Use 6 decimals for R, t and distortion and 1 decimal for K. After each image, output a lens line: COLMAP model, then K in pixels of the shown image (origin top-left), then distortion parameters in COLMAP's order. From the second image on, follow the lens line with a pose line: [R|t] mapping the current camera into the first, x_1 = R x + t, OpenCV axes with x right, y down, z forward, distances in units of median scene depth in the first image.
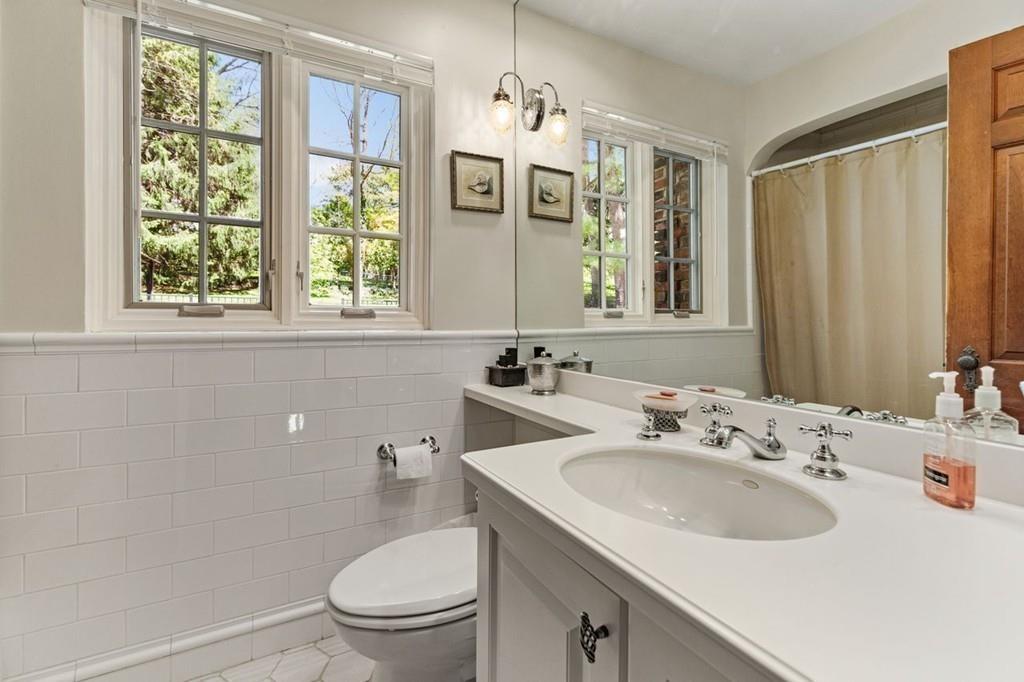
lens RADIAL K [[462.4, 0, 512.1], [0, 462.4, 339.0], [0, 0, 1]] dist [0.004010, -0.001178]
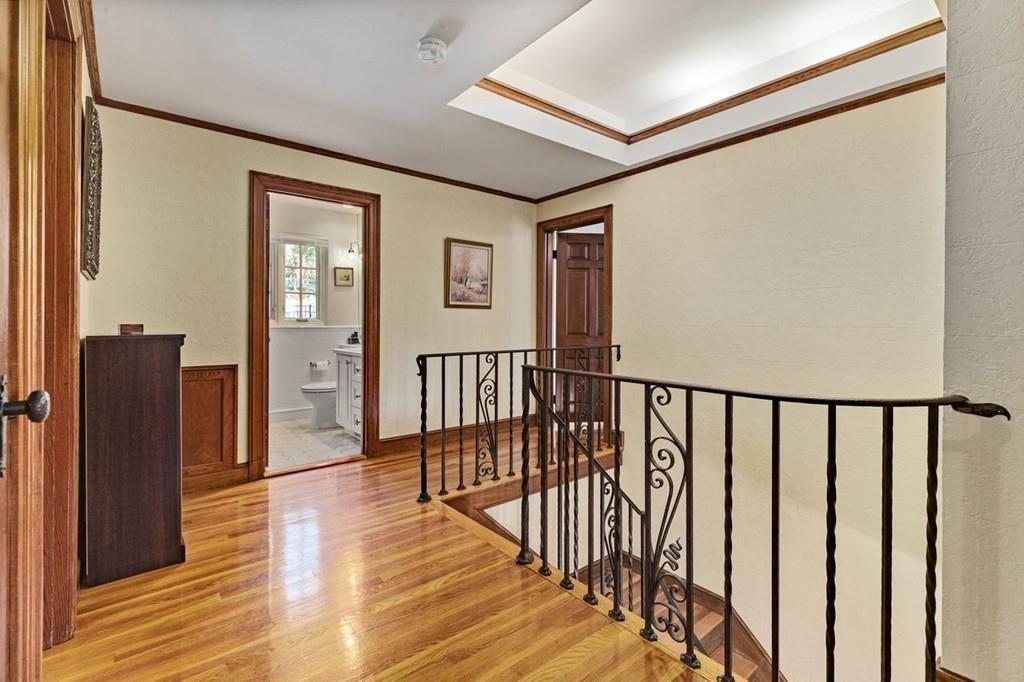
lens RADIAL K [[462.4, 0, 513.1], [0, 462.4, 333.3], [0, 0, 1]] dist [0.004010, -0.001178]
pose [[0.978026, -0.002178, 0.208473, 0.382399], [0.000798, 0.999977, 0.006706, 0.011046], [-0.208483, -0.006392, 0.978005, -2.227064]]
